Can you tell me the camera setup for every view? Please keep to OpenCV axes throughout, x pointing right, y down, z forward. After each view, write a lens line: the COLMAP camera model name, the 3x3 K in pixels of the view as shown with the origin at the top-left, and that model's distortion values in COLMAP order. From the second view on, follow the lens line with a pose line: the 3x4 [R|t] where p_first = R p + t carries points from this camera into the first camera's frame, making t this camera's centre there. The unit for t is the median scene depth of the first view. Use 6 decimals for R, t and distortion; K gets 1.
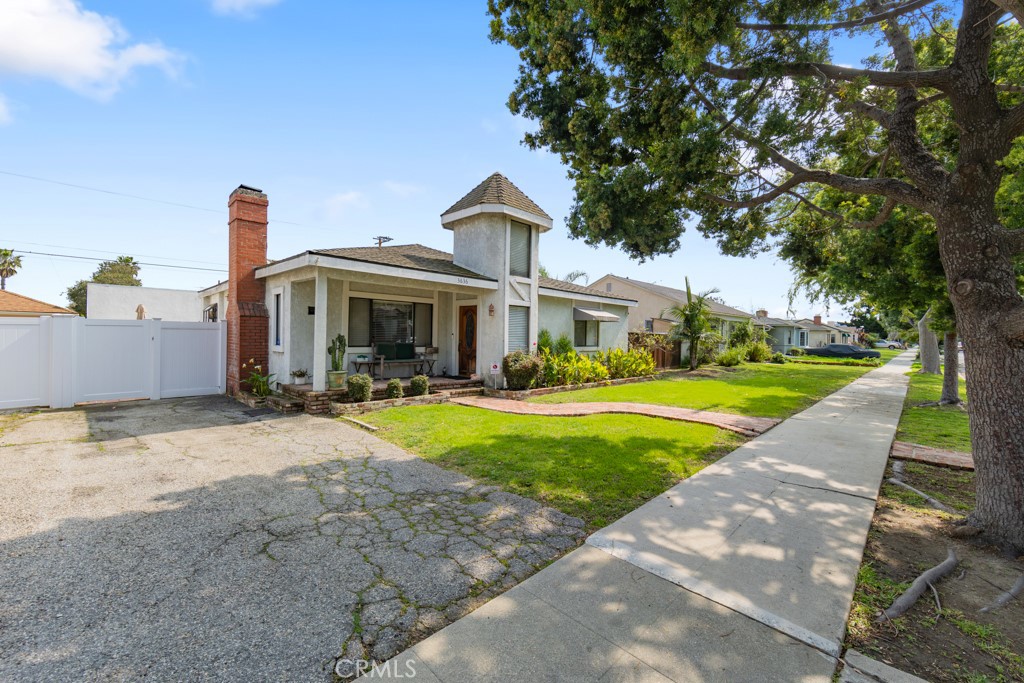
lens RADIAL K [[406.7, 0, 513.8], [0, 406.7, 338.5], [0, 0, 1]] dist [-0.001268, 0.000112]
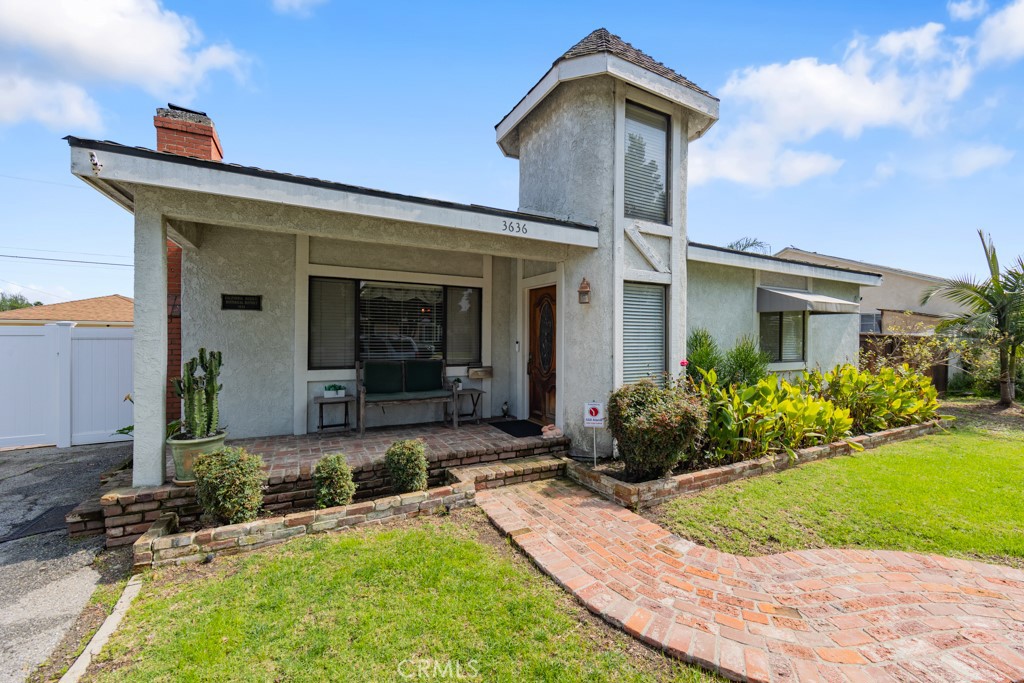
lens RADIAL K [[406.7, 0, 517.3], [0, 406.7, 340.8], [0, 0, 1]] dist [-0.001268, 0.000112]
pose [[0.954913, -0.009338, -0.296739, 0.009494], [0.008558, 0.999956, -0.003927, -0.011067], [0.296763, 0.001211, 0.954950, 0.504971]]
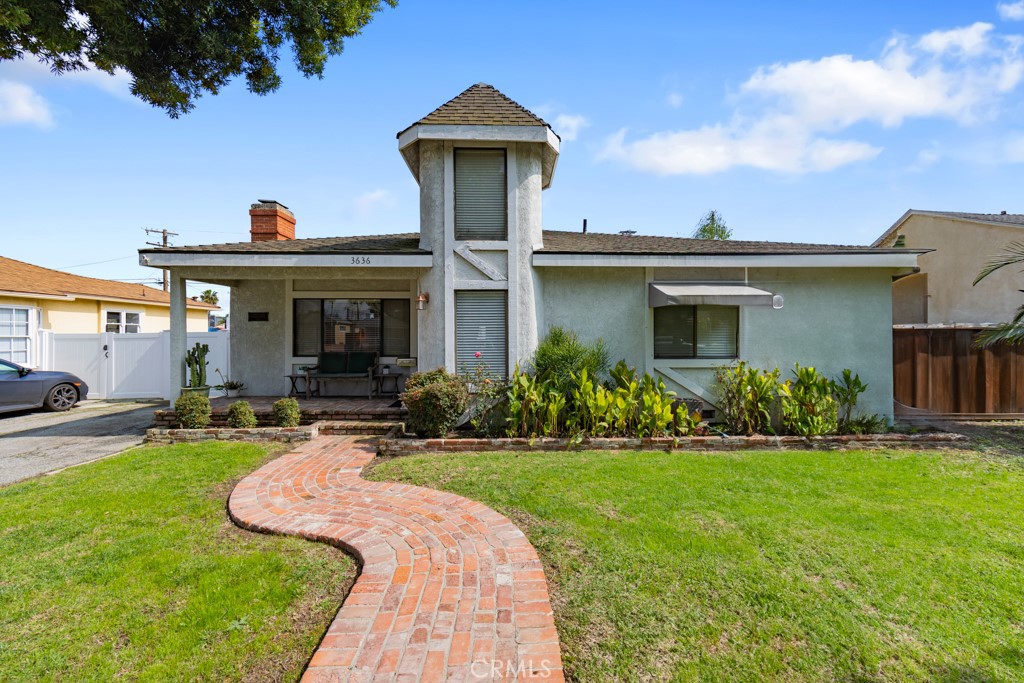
lens RADIAL K [[406.7, 0, 515.3], [0, 406.7, 337.6], [0, 0, 1]] dist [-0.001268, 0.000112]
pose [[0.726538, -0.017647, -0.686900, 0.459114], [0.010940, 0.999841, -0.014115, -0.002180], [0.687040, 0.002741, 0.726615, 0.614776]]
